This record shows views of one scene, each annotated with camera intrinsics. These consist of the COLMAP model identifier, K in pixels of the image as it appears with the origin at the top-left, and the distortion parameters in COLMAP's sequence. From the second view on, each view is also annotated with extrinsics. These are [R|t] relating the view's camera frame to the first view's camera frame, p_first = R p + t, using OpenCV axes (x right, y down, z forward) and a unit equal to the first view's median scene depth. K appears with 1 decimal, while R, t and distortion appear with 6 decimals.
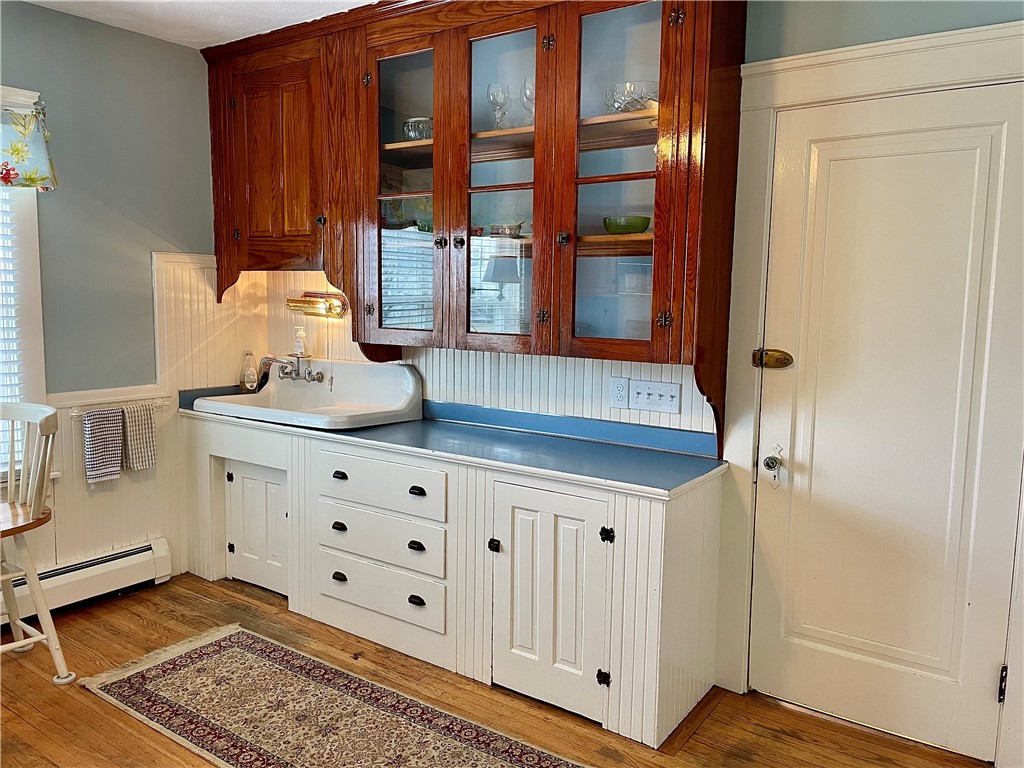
lens RADIAL K [[780.3, 0, 510.6], [0, 780.3, 373.3], [0, 0, 1]] dist [0.085178, -0.100225]
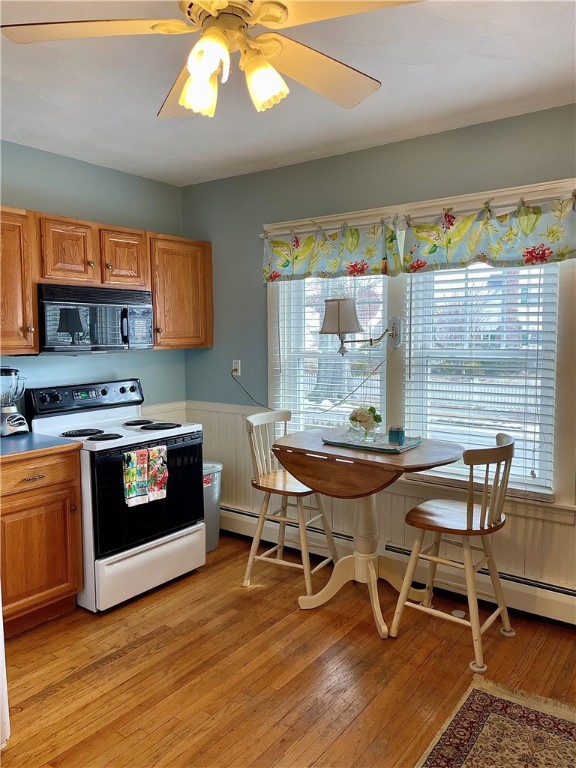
lens RADIAL K [[585.2, 0, 288.2], [0, 585.2, 376.7], [0, 0, 1]] dist [0.085178, -0.100225]
pose [[-0.025858, 0.062333, -0.997720, 0.292163], [-0.096077, 0.993279, 0.064546, -0.078809], [0.995038, 0.097527, -0.019696, 0.611764]]
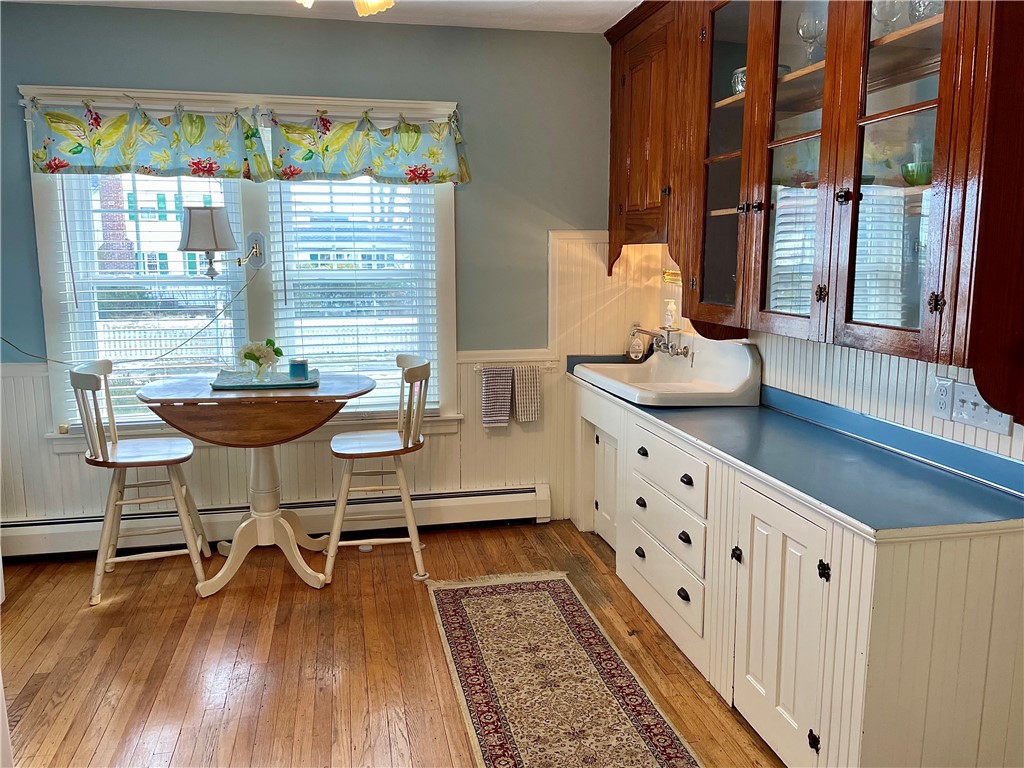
lens RADIAL K [[808.7, 0, 513.0], [0, 808.7, 380.6], [0, 0, 1]] dist [0.089087, -0.120807]
pose [[0.732245, 0.089462, -0.675140, 0.348507], [-0.056828, 0.995904, 0.070332, -0.022429], [0.678666, -0.013133, 0.734329, 0.136968]]
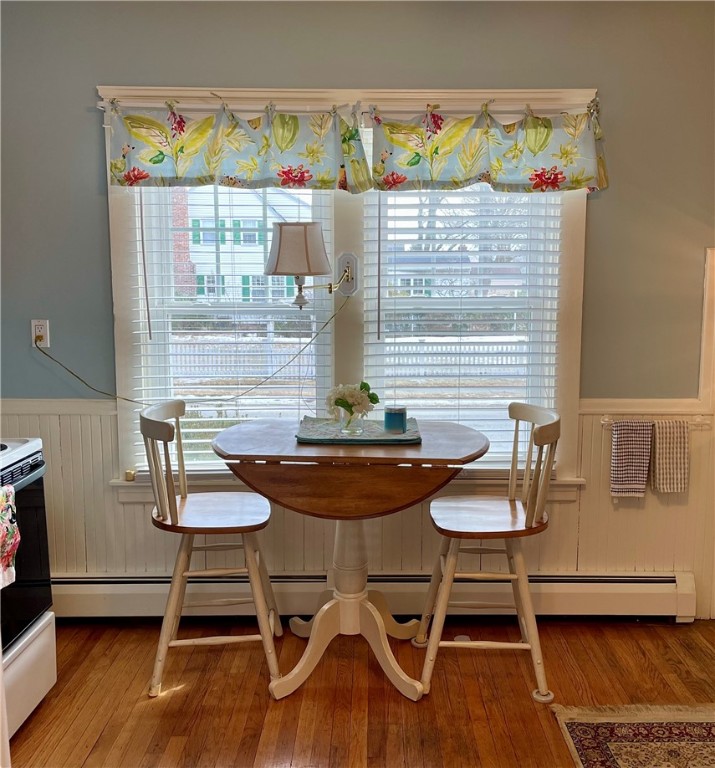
lens RADIAL K [[784.6, 0, 382.0], [0, 784.6, 374.6], [0, 0, 1]] dist [0.091816, -0.130226]
pose [[0.584866, 0.087860, -0.806358, 0.063945], [-0.076360, 0.995665, 0.053101, -0.038595], [0.807528, 0.030517, 0.589040, 0.229268]]
